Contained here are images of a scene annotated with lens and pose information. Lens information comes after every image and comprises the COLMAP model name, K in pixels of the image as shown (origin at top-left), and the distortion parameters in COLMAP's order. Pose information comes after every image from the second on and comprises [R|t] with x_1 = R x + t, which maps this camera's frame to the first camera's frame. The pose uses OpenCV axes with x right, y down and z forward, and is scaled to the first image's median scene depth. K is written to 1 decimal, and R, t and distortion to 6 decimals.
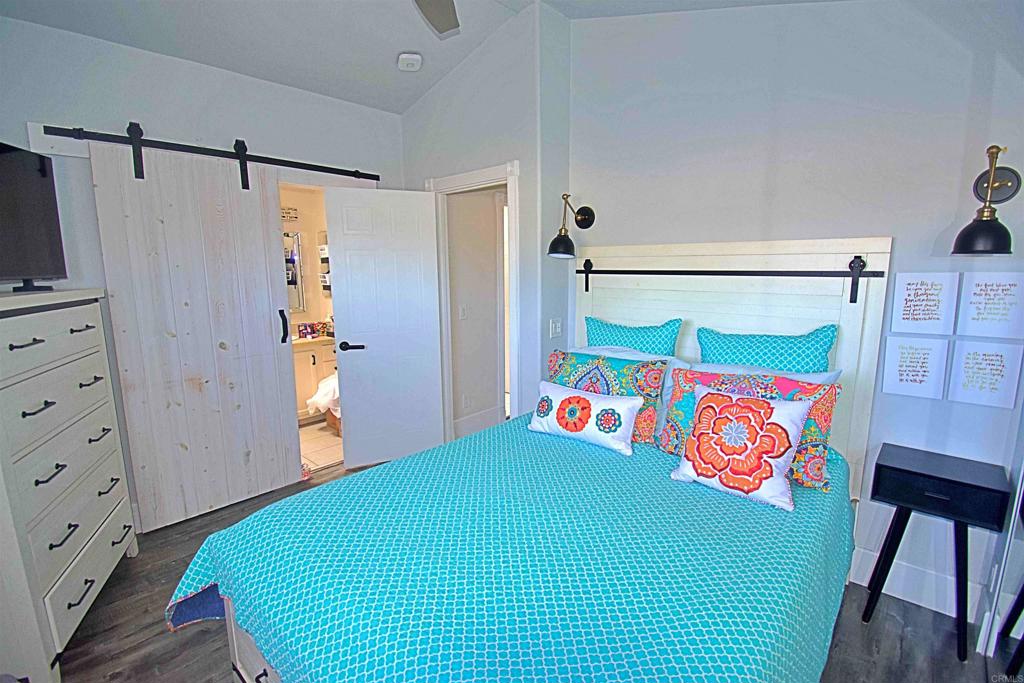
lens RADIAL K [[459.5, 0, 513.3], [0, 459.5, 344.0], [0, 0, 1]] dist [-0.020596, -0.003830]
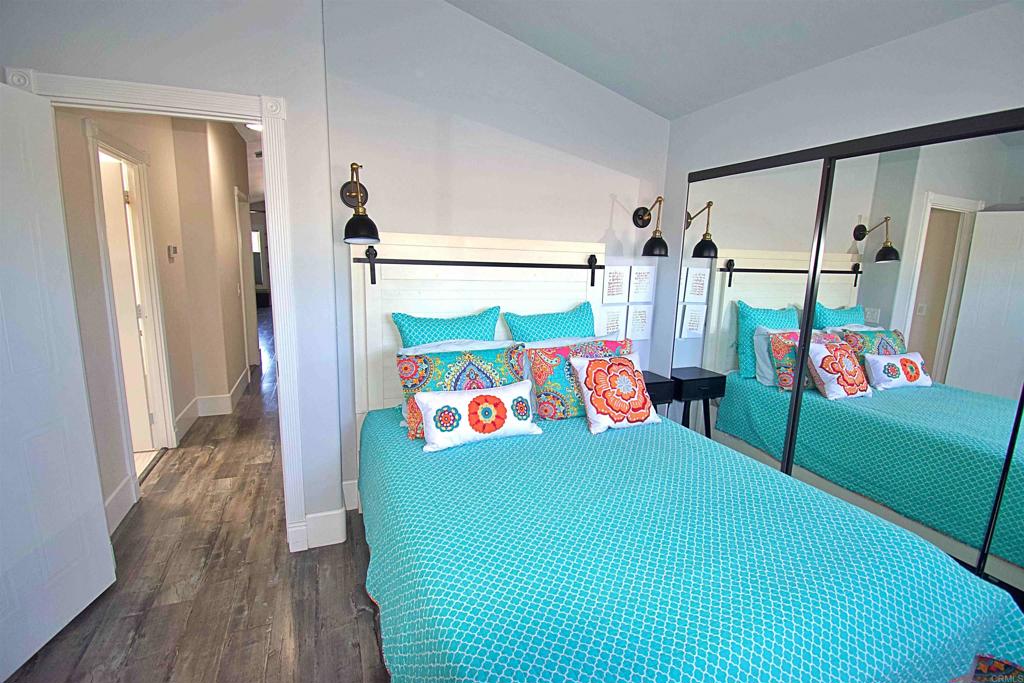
lens RADIAL K [[459.5, 0, 514.1], [0, 459.5, 338.2], [0, 0, 1]] dist [-0.020596, -0.003830]
pose [[0.421985, -0.136583, 0.896256, -0.749933], [0.117863, 0.988462, 0.095141, -0.095550], [-0.898909, 0.065488, 0.433214, 0.590756]]
